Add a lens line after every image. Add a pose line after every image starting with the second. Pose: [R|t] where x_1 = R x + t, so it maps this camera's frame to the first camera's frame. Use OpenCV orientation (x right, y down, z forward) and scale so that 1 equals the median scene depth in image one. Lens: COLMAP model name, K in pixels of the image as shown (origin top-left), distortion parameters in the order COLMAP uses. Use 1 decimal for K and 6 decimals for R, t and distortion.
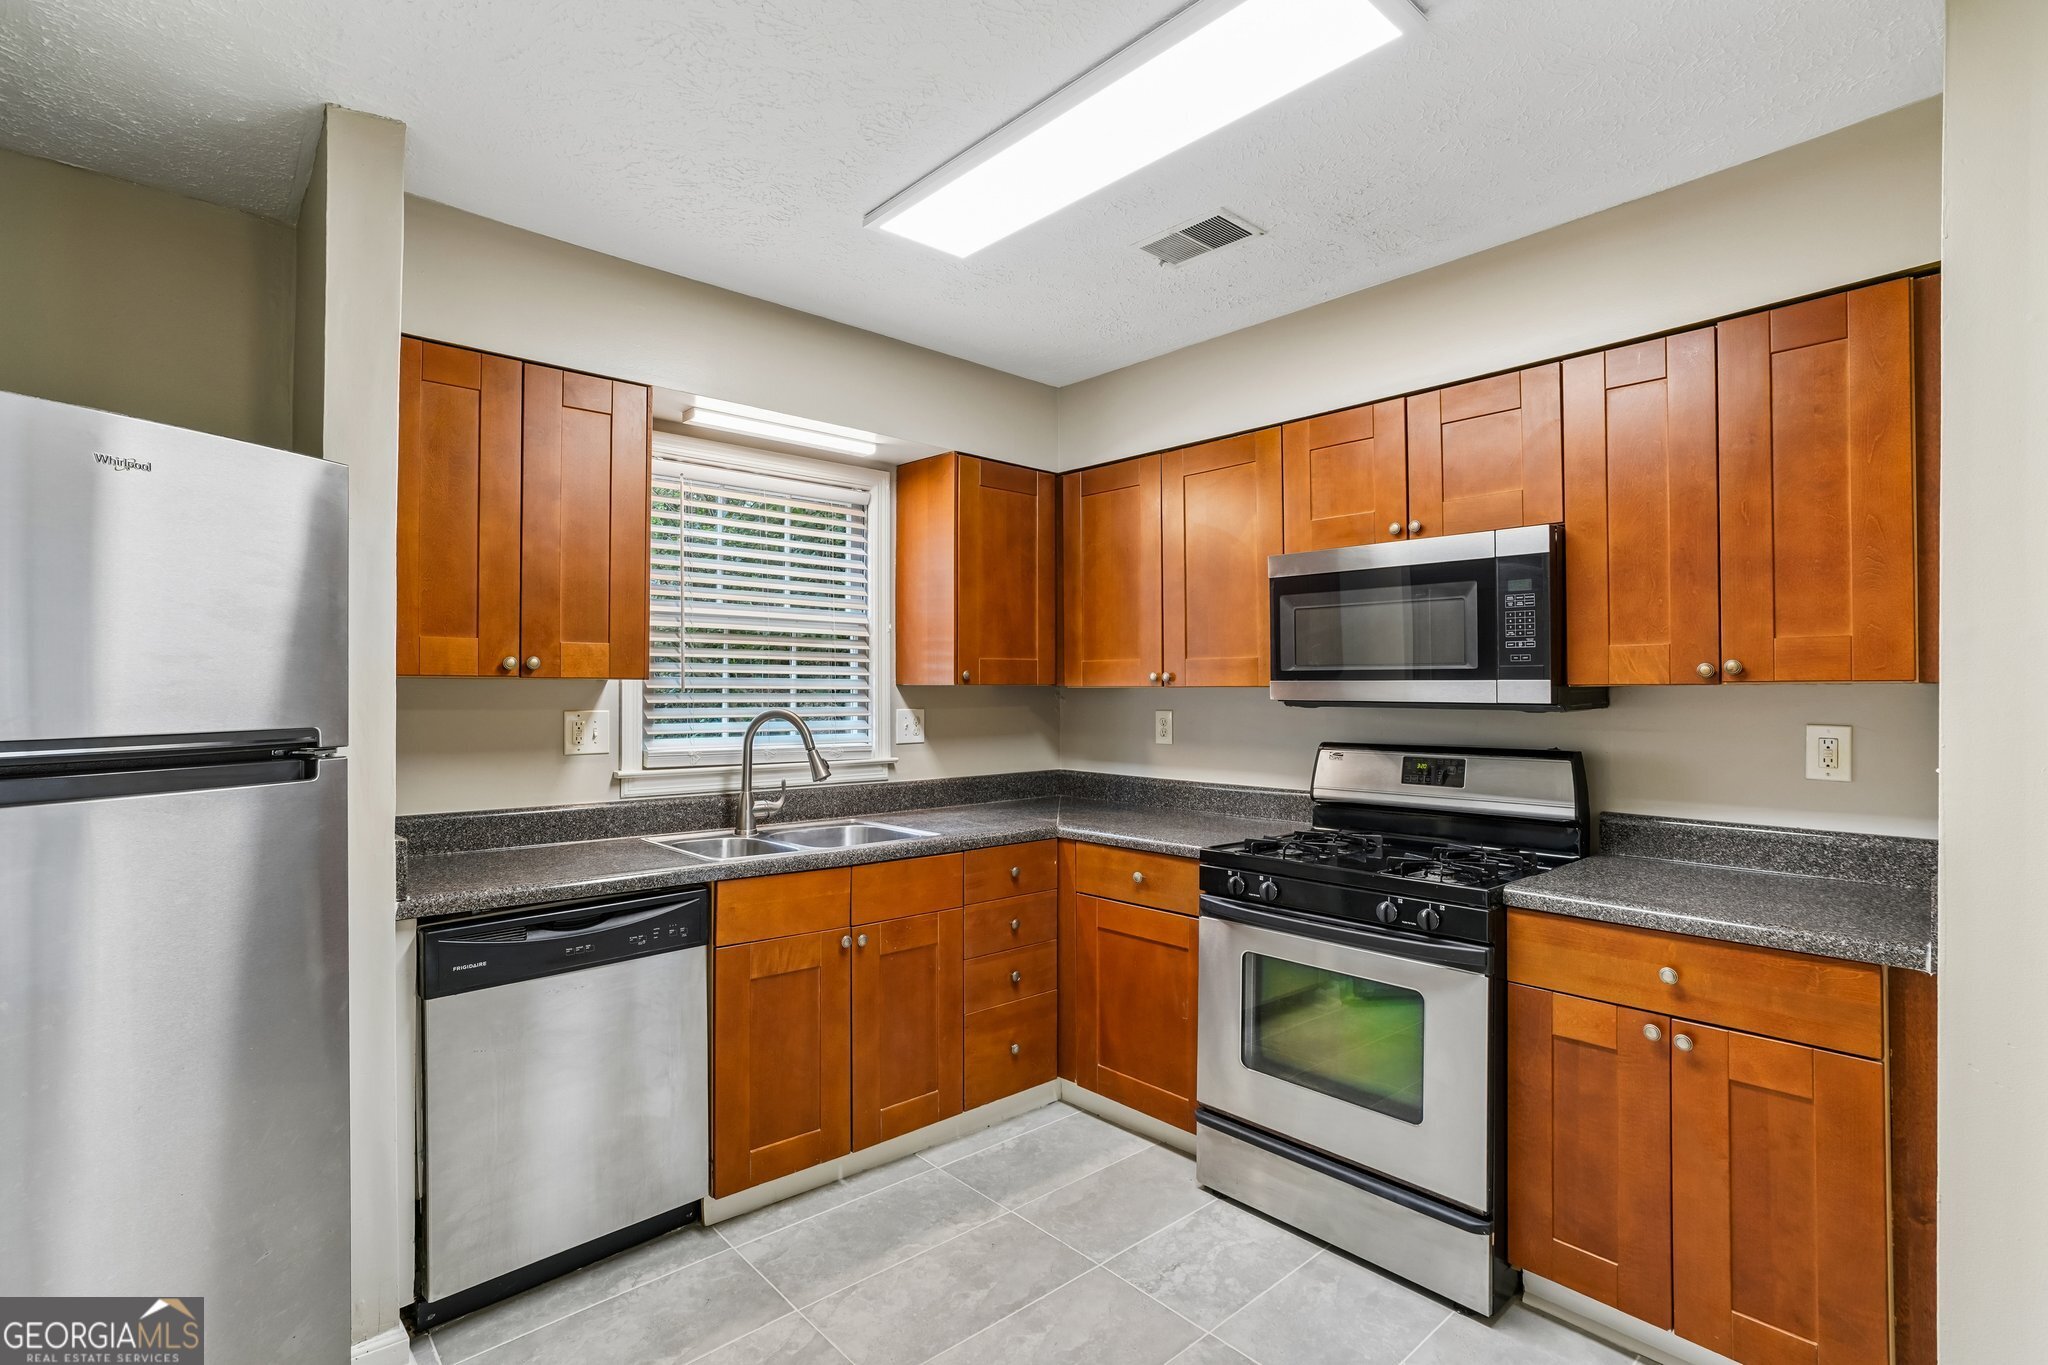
lens RADIAL K [[942.3, 0, 1043.0], [0, 942.3, 670.6], [0, 0, 1]] dist [-0.033020, 0.014941]
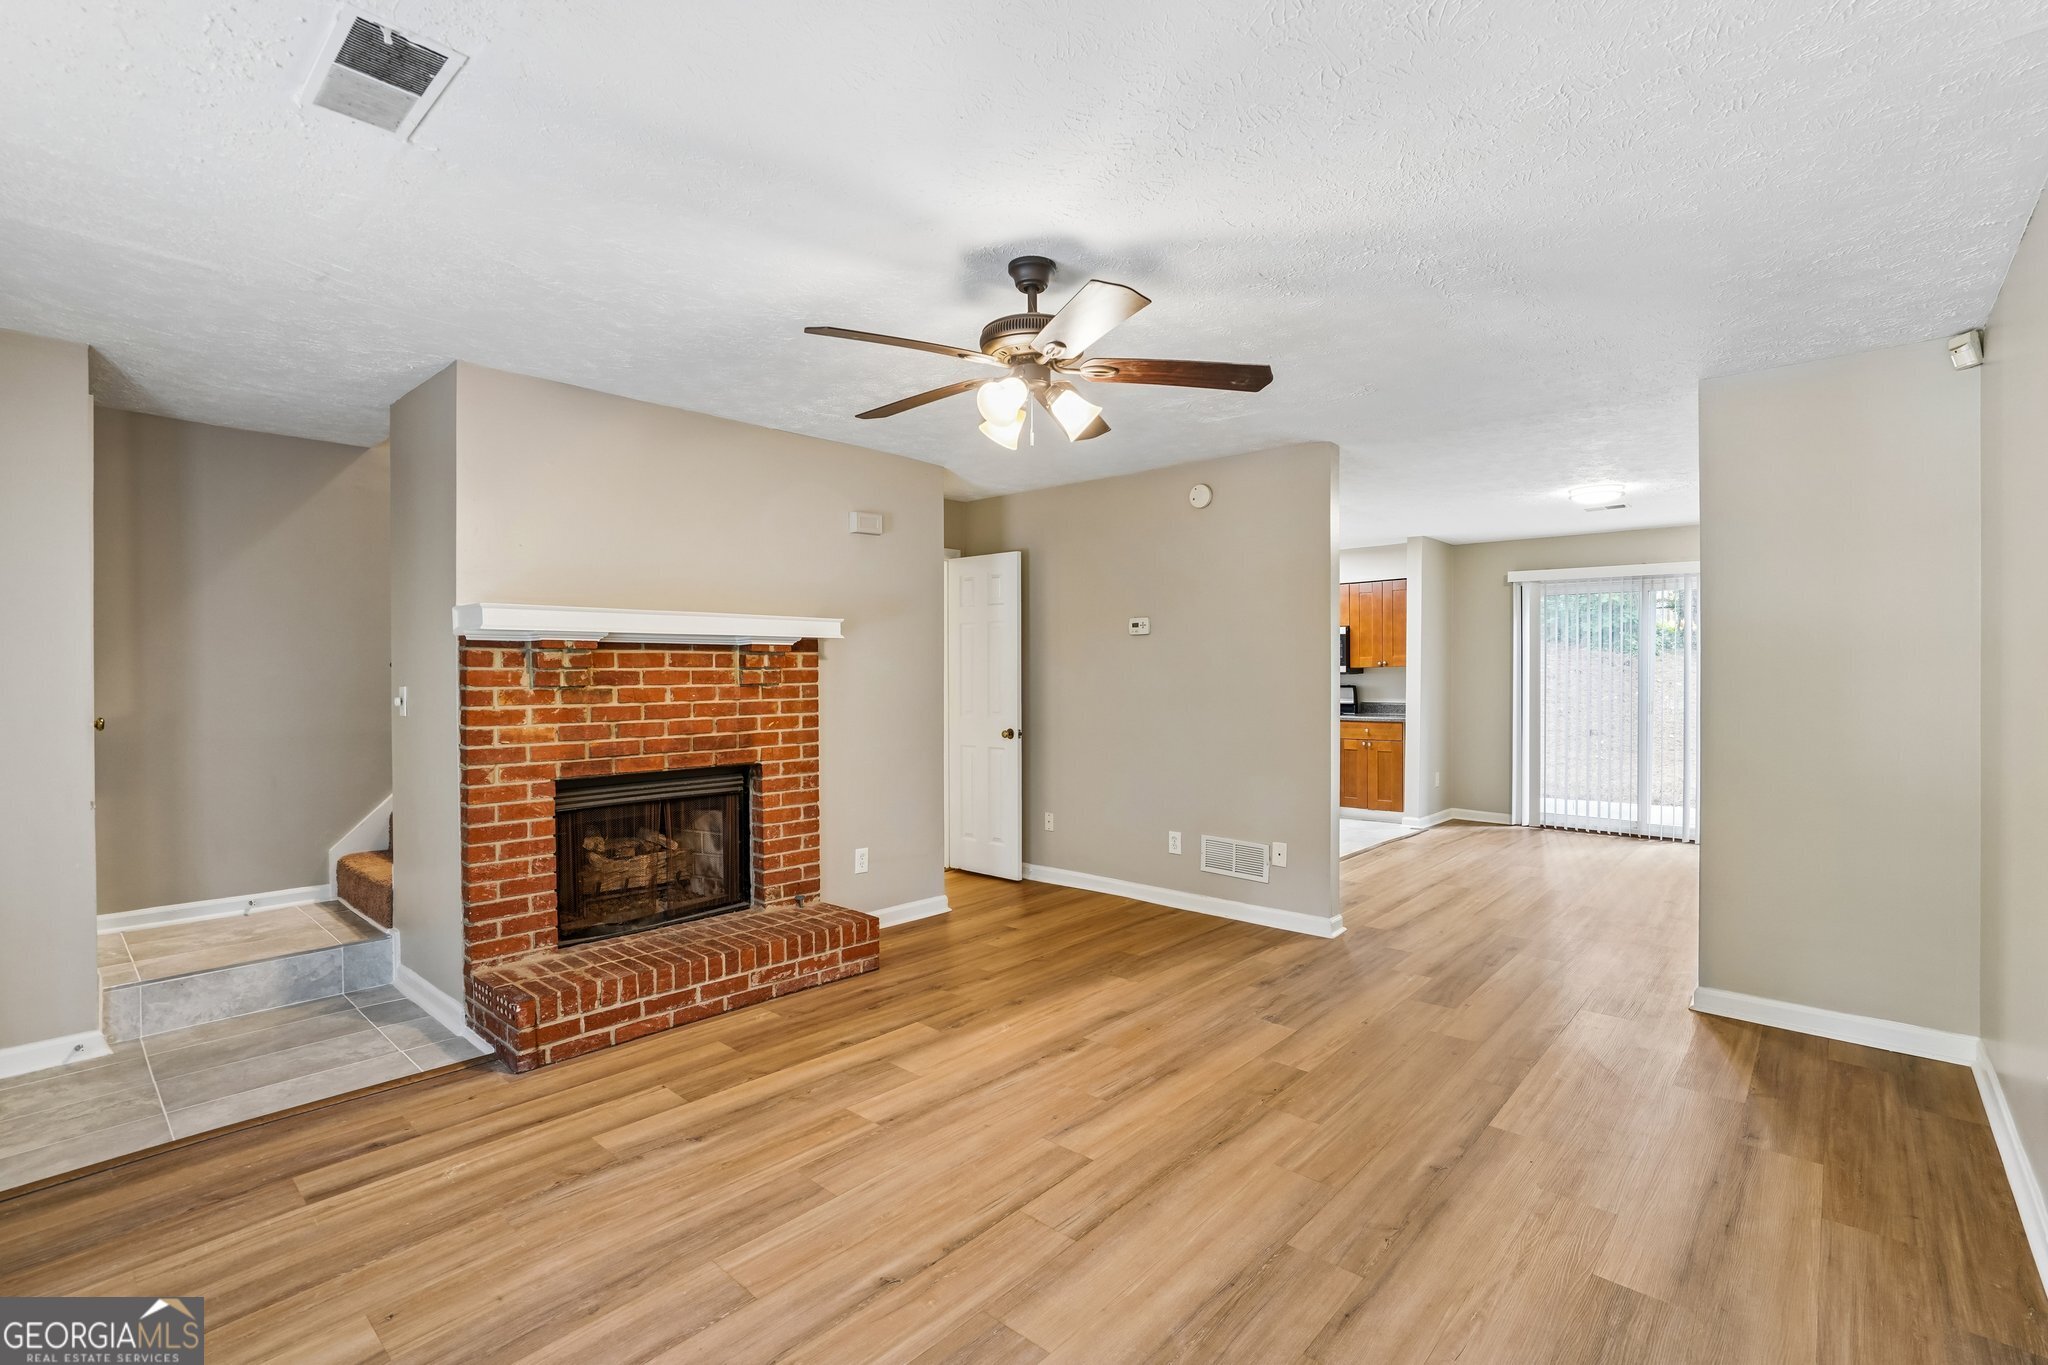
lens RADIAL K [[942.3, 0, 994.5], [0, 942.3, 668.3], [0, 0, 1]] dist [-0.033020, 0.014941]
pose [[0.997440, -0.001430, 0.071491, -1.086753], [0.000522, 0.999919, 0.012717, -0.029054], [-0.071503, -0.012647, 0.997360, -2.538982]]
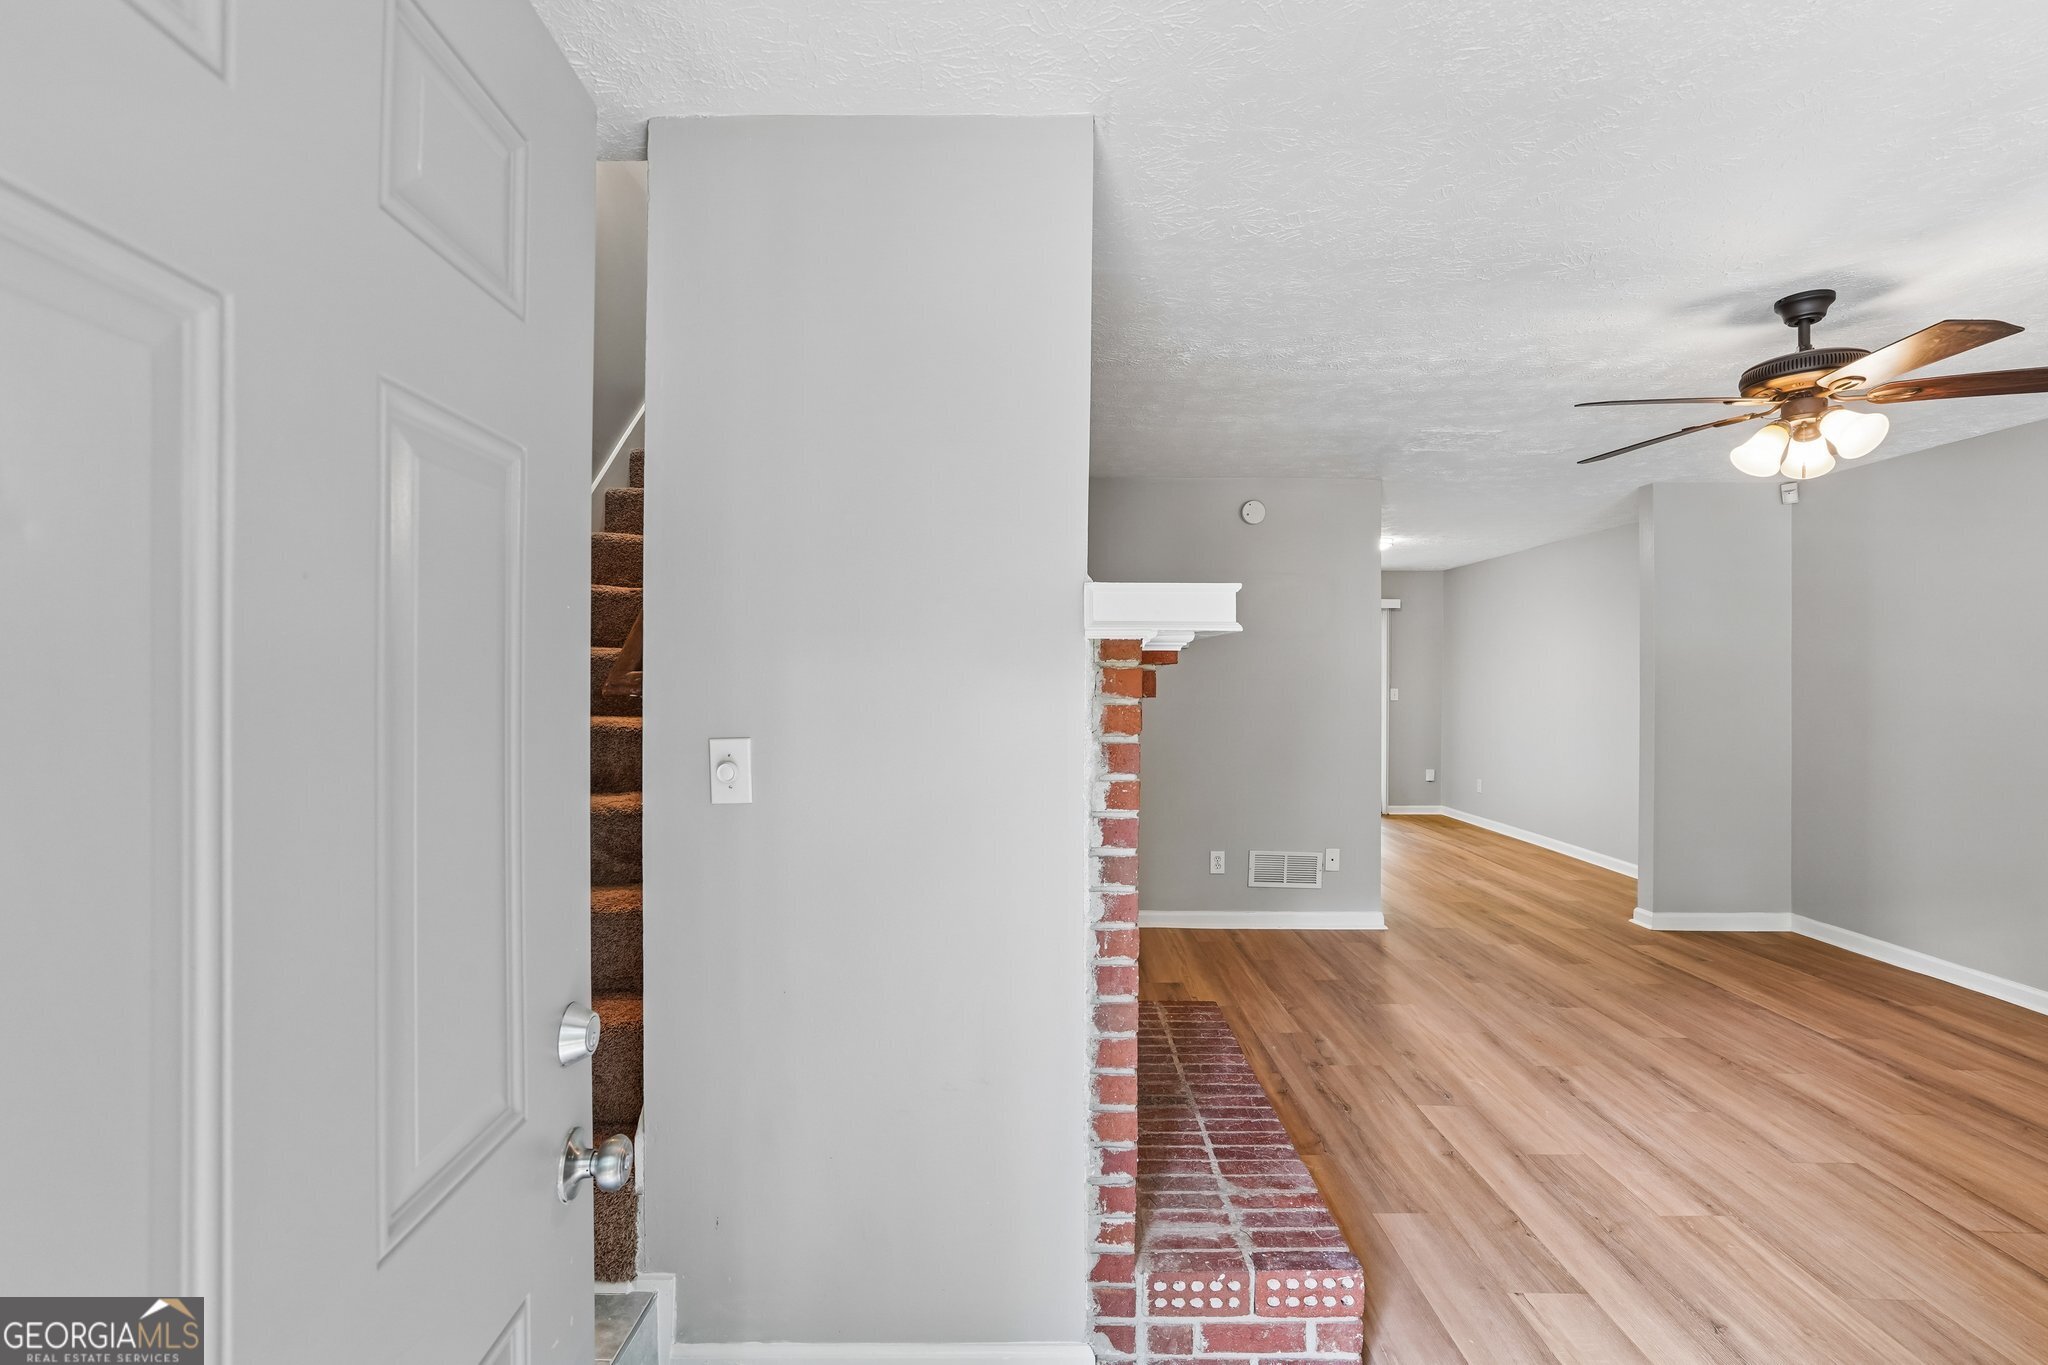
lens RADIAL K [[942.3, 0, 1022.3], [0, 942.3, 676.4], [0, 0, 1]] dist [-0.033020, 0.014941]
pose [[0.688003, 0.001901, 0.725705, -2.397895], [-0.014048, 0.999844, 0.010698, -0.035714], [-0.725572, -0.017555, 0.687923, -1.515154]]
